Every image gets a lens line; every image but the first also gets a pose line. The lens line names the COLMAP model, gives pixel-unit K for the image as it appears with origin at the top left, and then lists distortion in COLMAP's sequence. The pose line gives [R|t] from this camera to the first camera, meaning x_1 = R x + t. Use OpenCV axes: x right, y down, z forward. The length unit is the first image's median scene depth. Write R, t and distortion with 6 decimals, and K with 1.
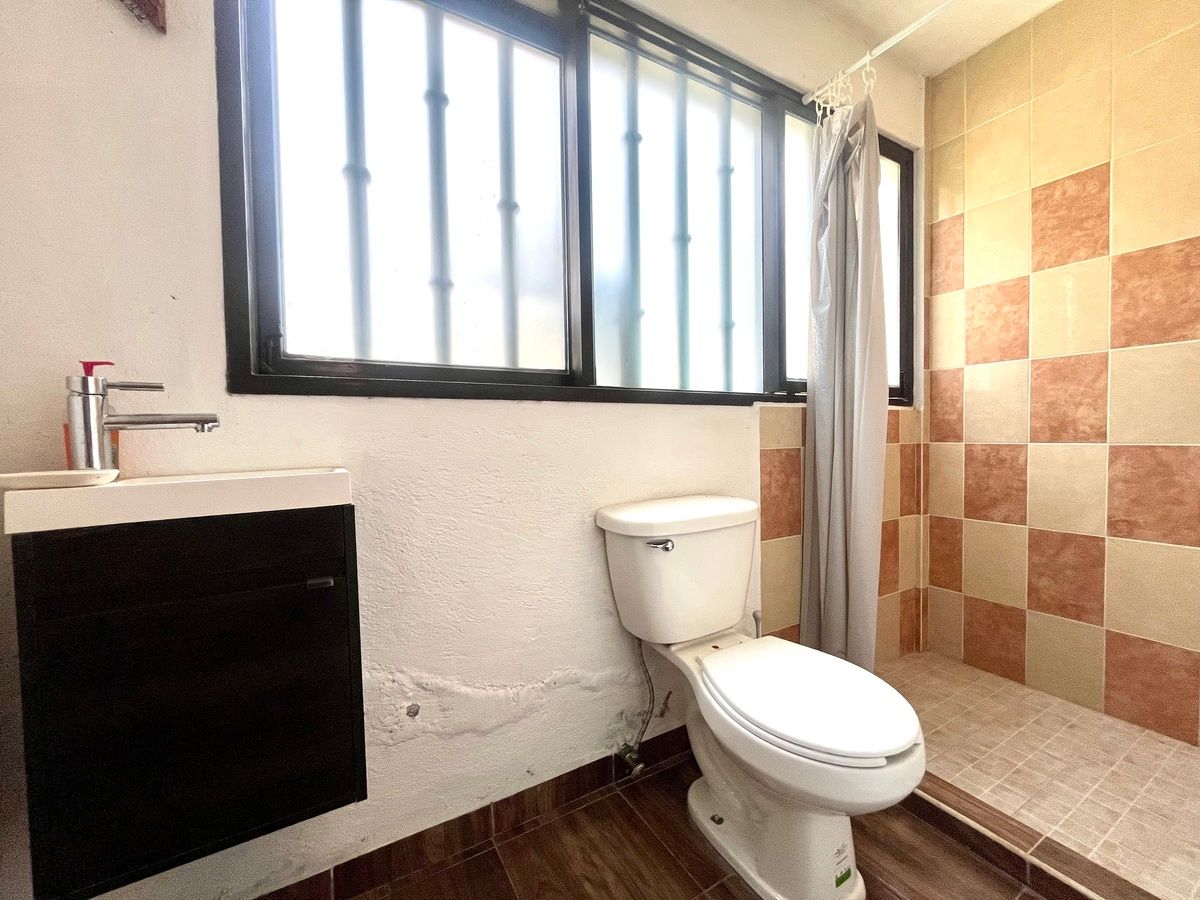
lens RADIAL K [[485.2, 0, 601.2], [0, 485.2, 445.2], [0, 0, 1]] dist [-0.003486, -0.000069]
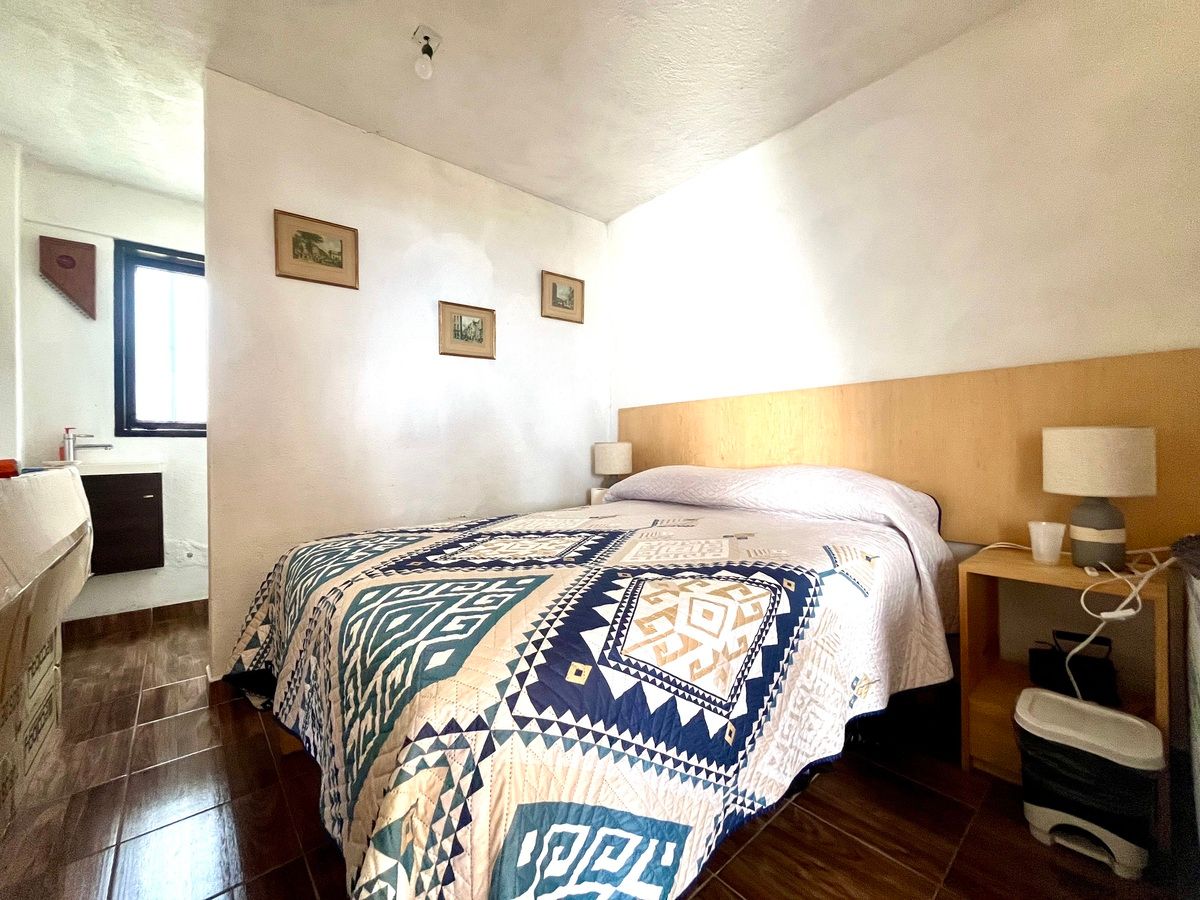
lens RADIAL K [[485.2, 0, 597.4], [0, 485.2, 449.0], [0, 0, 1]] dist [-0.003486, -0.000069]
pose [[0.982499, 0.007183, 0.186127, 1.544933], [-0.002287, 0.999646, -0.026505, 0.038637], [-0.186252, 0.025615, 0.982168, -2.402614]]
